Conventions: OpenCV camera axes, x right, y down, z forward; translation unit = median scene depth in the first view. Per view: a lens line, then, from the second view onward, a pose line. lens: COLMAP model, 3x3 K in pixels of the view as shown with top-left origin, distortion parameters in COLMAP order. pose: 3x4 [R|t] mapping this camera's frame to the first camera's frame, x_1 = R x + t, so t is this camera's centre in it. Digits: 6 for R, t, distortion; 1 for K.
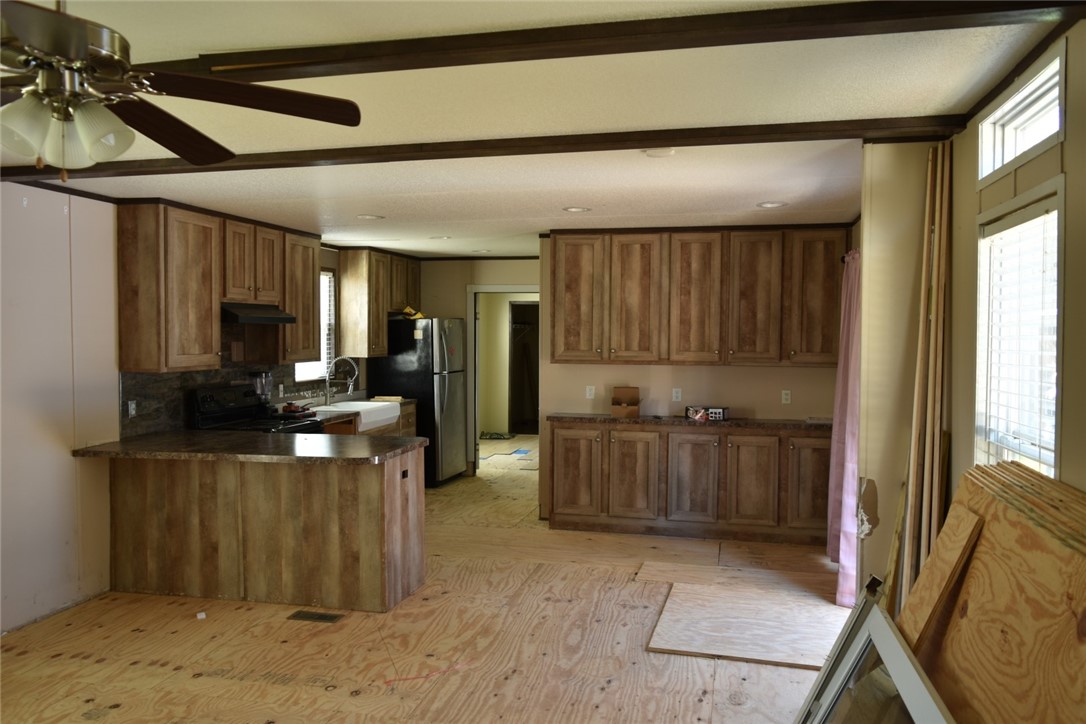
lens RADIAL K [[838.0, 0, 542.6], [0, 838.0, 363.1], [0, 0, 1]] dist [-0.042251, 0.002963]
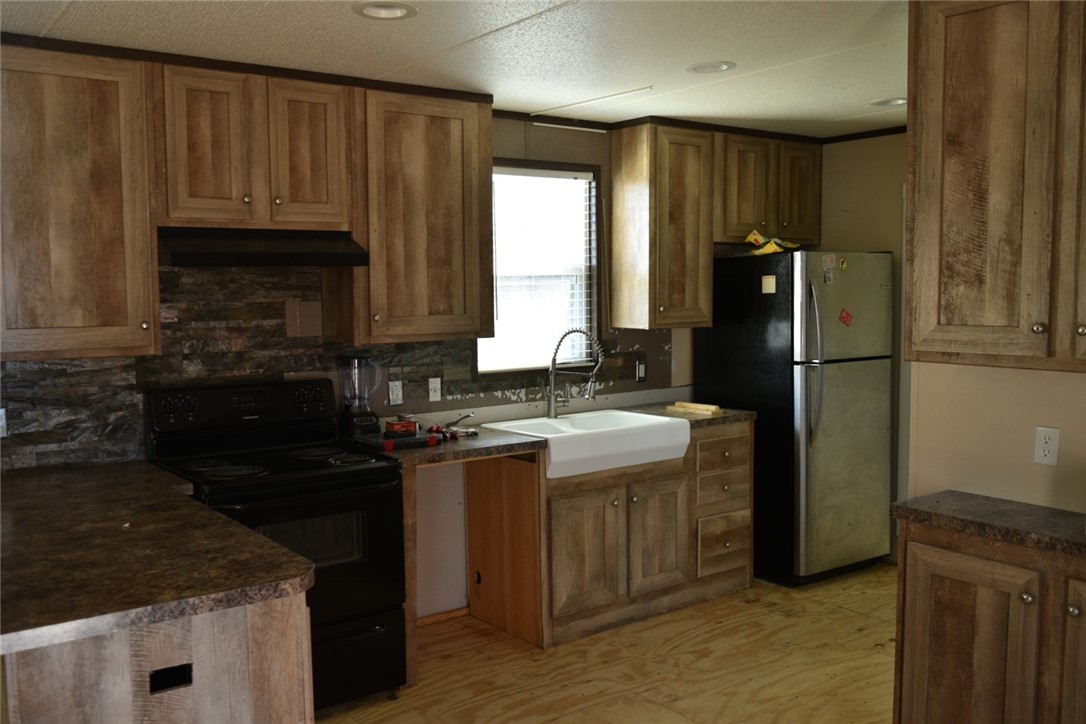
lens RADIAL K [[958.1, 0, 541.7], [0, 958.1, 357.8], [0, 0, 1]] dist [-0.037508, -0.000066]
pose [[0.761978, 0.036888, -0.646552, 0.156210], [-0.011729, 0.998999, 0.043174, -0.016602], [0.647497, -0.025314, 0.761647, 0.588910]]
